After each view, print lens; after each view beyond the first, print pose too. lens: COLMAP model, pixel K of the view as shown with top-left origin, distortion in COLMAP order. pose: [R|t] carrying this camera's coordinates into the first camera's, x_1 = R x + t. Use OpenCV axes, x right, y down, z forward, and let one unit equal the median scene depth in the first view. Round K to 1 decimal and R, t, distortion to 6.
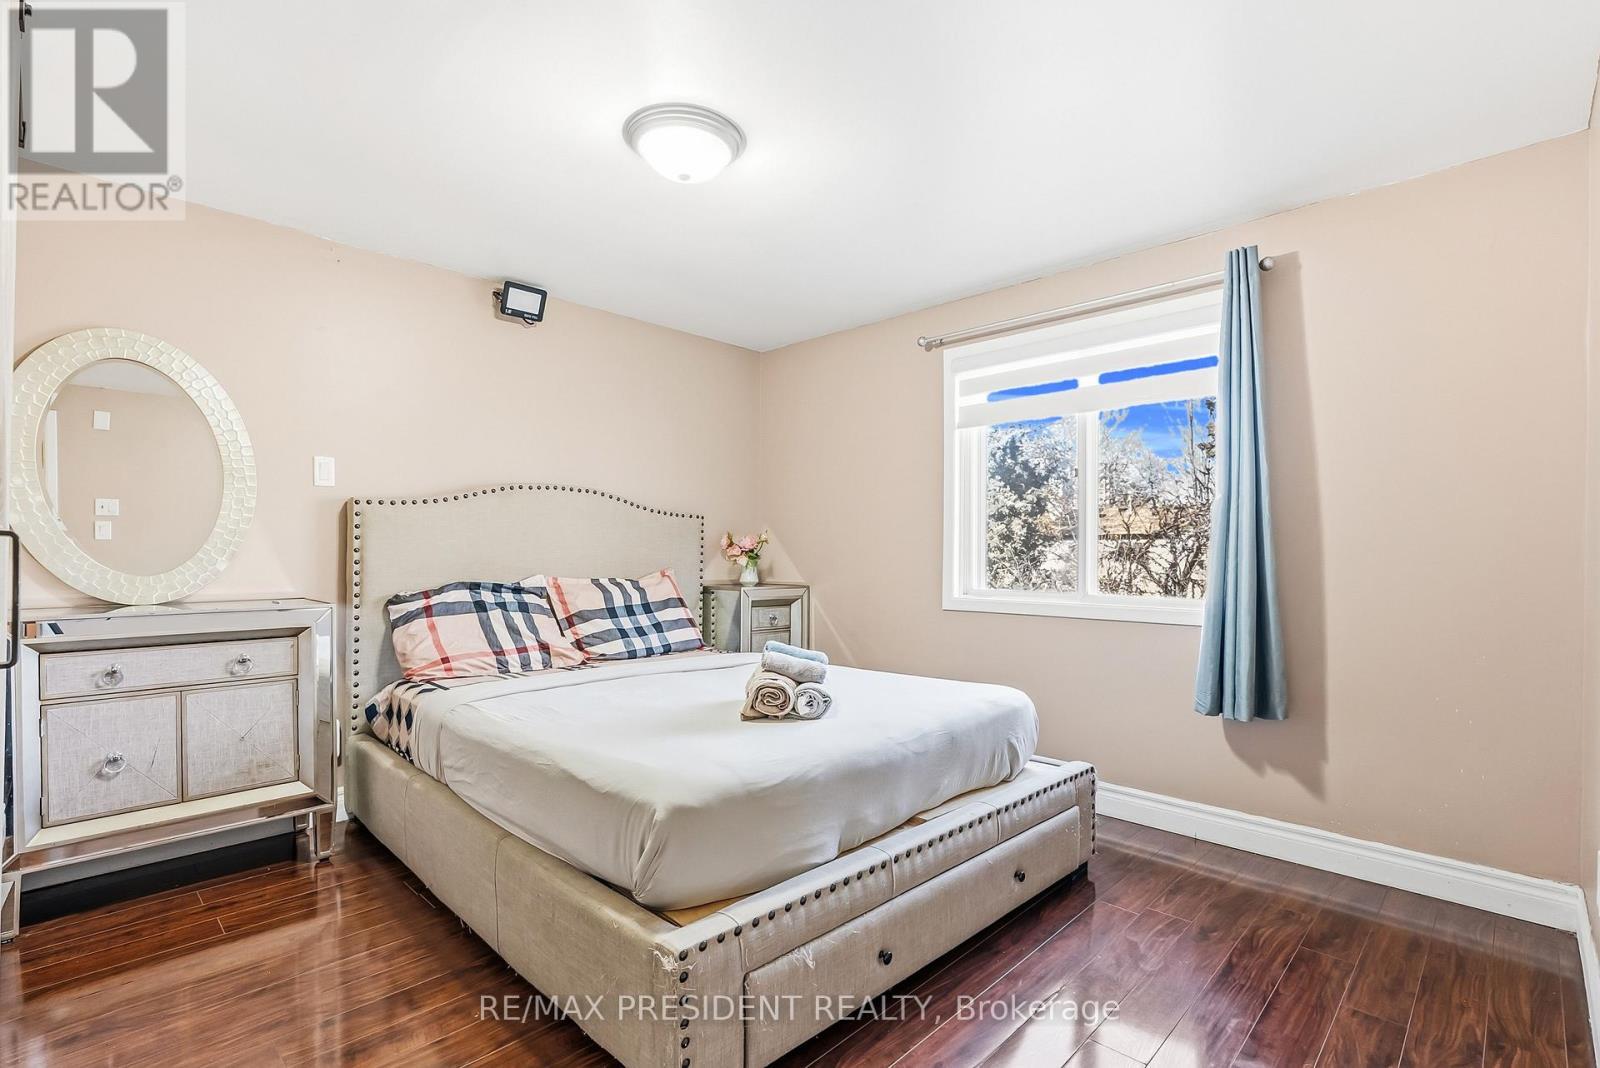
lens RADIAL K [[759.1, 0, 795.3], [0, 759.1, 528.7], [0, 0, 1]] dist [-0.004212, 0.000857]
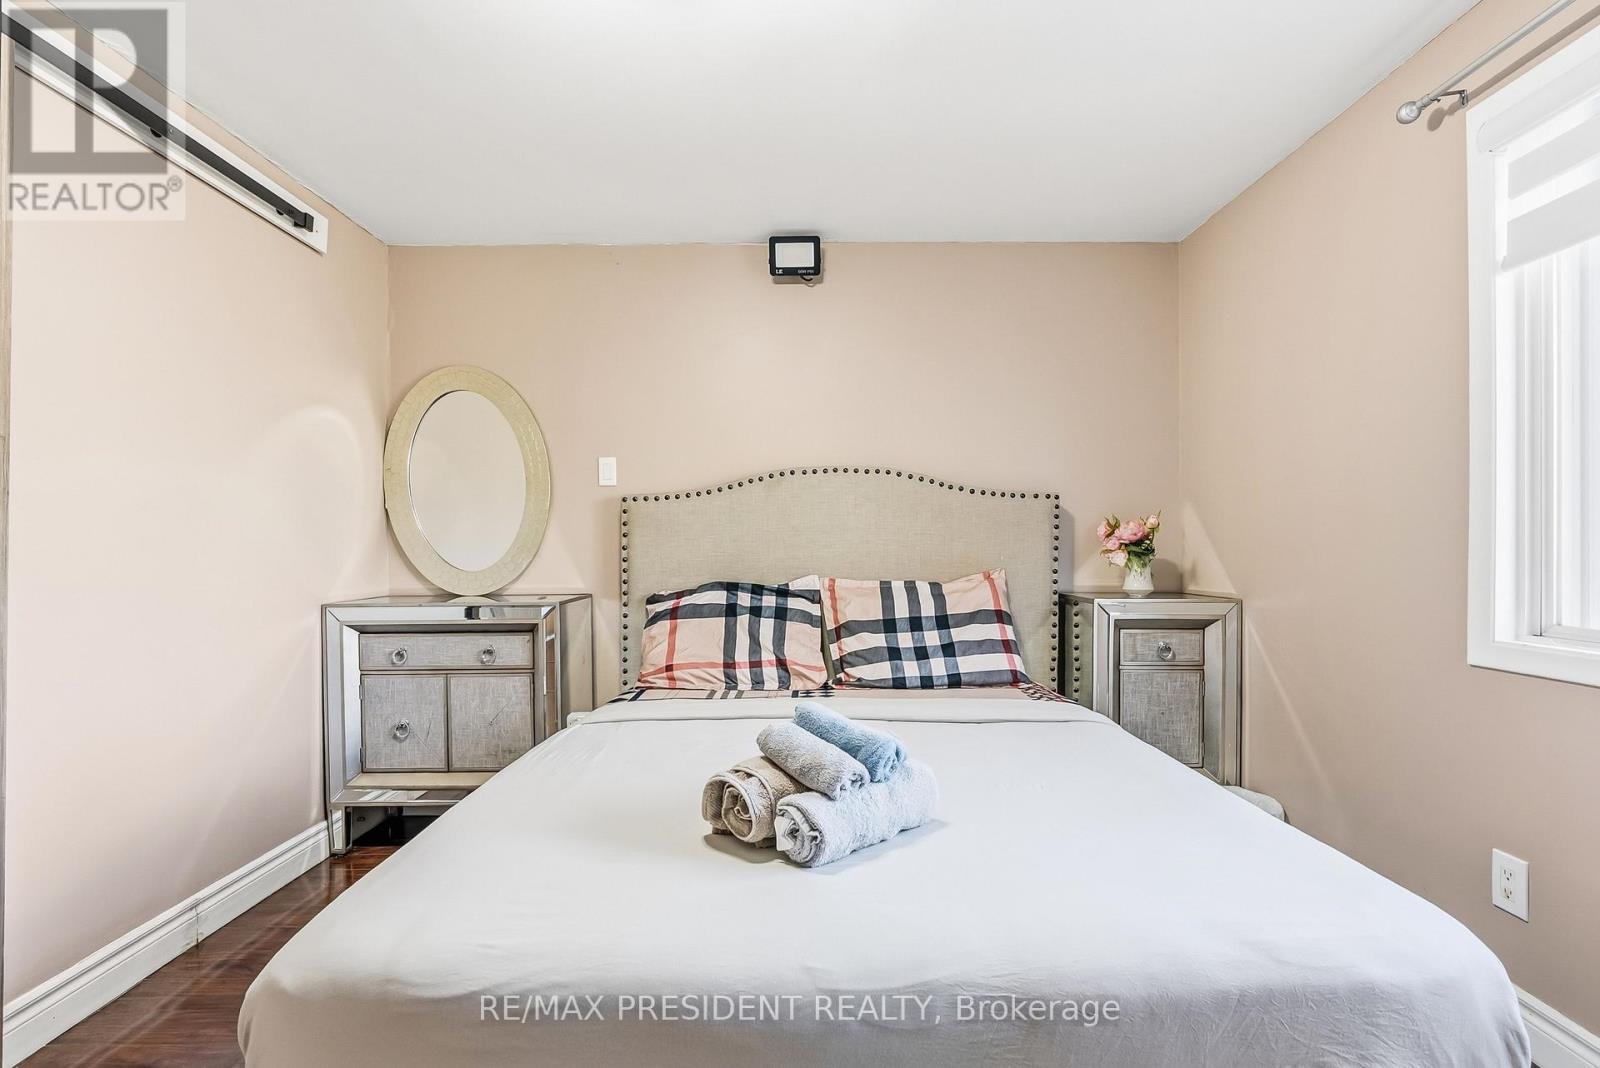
lens RADIAL K [[759.1, 0, 795.3], [0, 759.1, 528.7], [0, 0, 1]] dist [-0.004212, 0.000857]
pose [[0.697121, -0.025280, -0.716508, 0.255989], [0.030935, 0.999508, -0.005167, 0.013335], [0.716286, -0.018563, 0.697560, 0.404394]]
